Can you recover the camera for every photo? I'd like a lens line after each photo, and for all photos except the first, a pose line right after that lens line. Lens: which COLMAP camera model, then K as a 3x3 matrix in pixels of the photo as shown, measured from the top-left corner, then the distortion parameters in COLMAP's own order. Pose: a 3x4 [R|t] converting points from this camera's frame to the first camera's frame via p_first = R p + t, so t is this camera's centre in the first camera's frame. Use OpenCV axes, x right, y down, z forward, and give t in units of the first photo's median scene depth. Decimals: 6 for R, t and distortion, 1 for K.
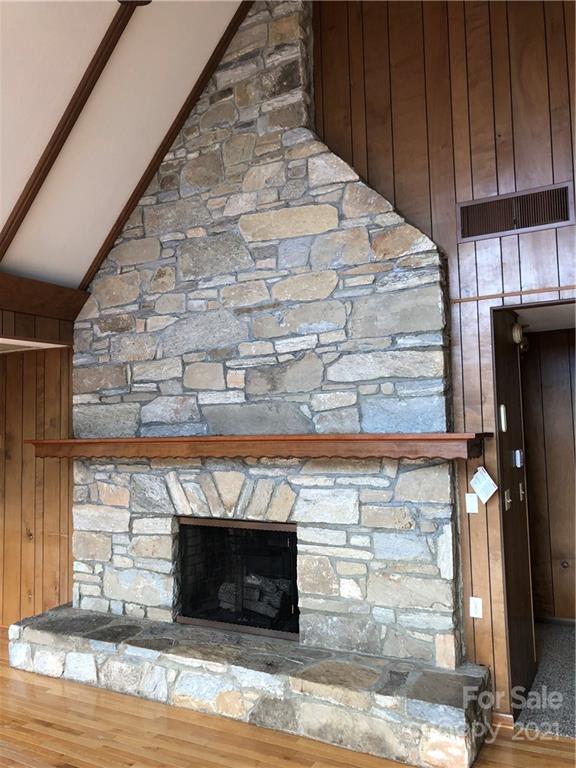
lens RADIAL K [[629.2, 0, 291.7], [0, 629.2, 376.2], [0, 0, 1]] dist [0.033458, -0.010889]
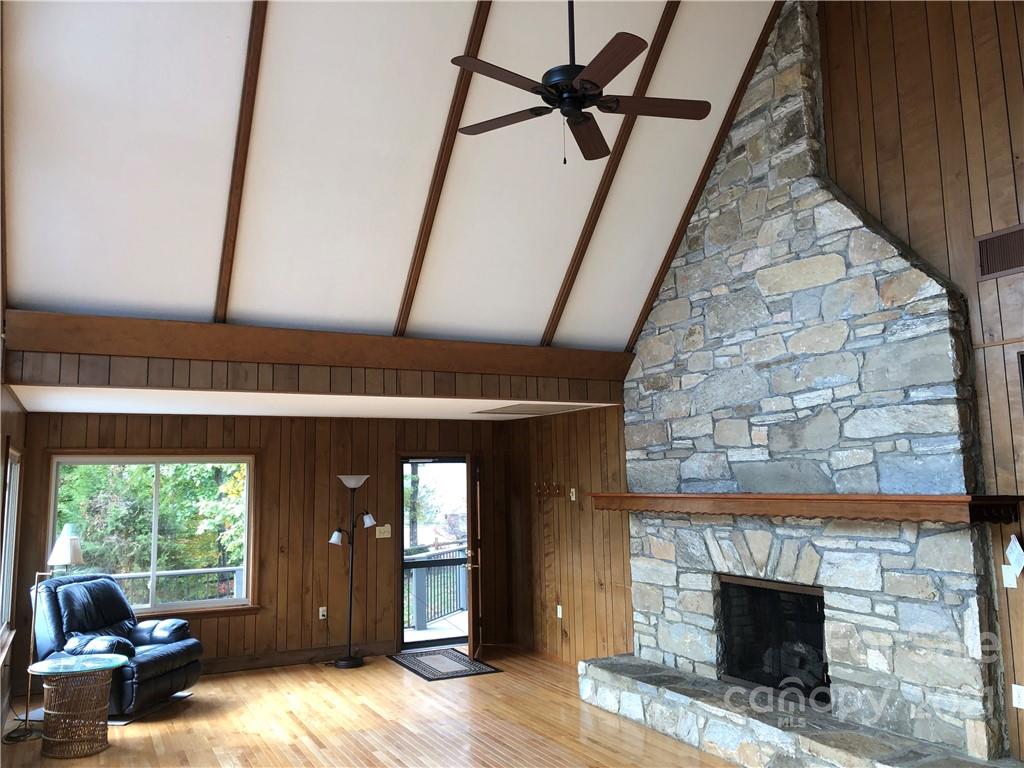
lens RADIAL K [[834.7, 0, 490.7], [0, 834.7, 362.3], [0, 0, 1]] dist [0.028976, -0.021992]
pose [[0.815921, -0.071390, -0.573740, 0.333882], [0.038359, 0.996845, -0.069485, -0.035855], [0.576890, 0.034686, 0.816085, -0.325368]]
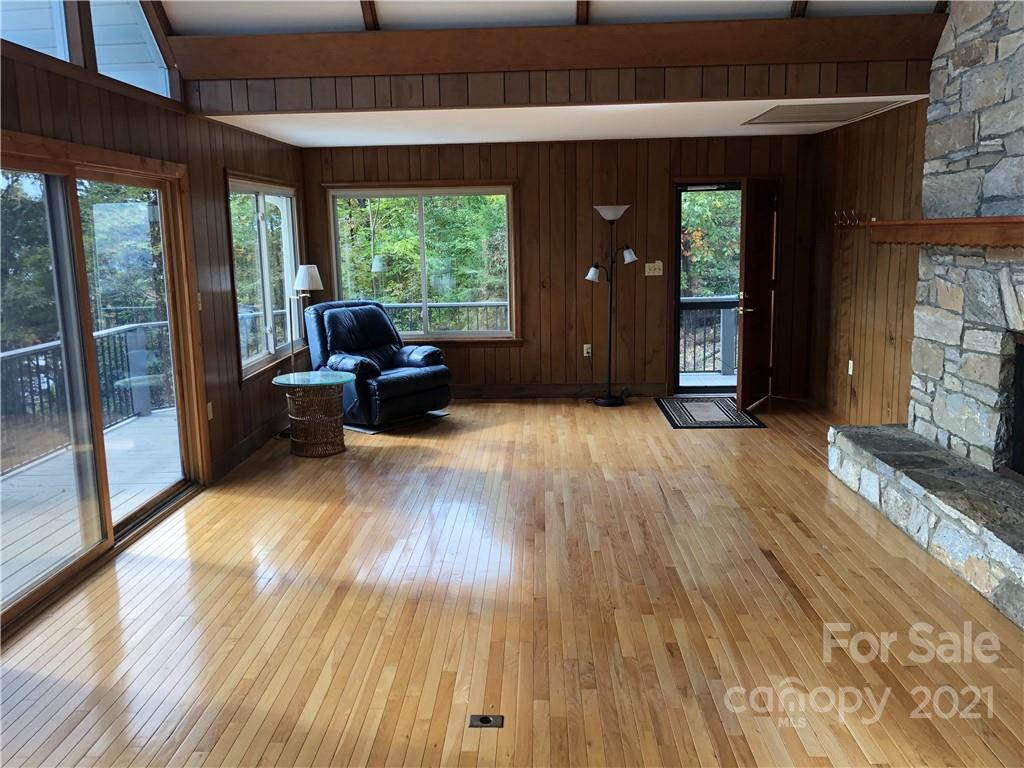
lens RADIAL K [[834.7, 0, 490.7], [0, 834.7, 362.3], [0, 0, 1]] dist [0.028976, -0.021992]
pose [[0.436106, 0.154317, -0.886565, 0.427270], [0.075169, 0.975497, 0.206773, 0.019410], [0.896750, -0.156817, 0.413820, 0.094438]]
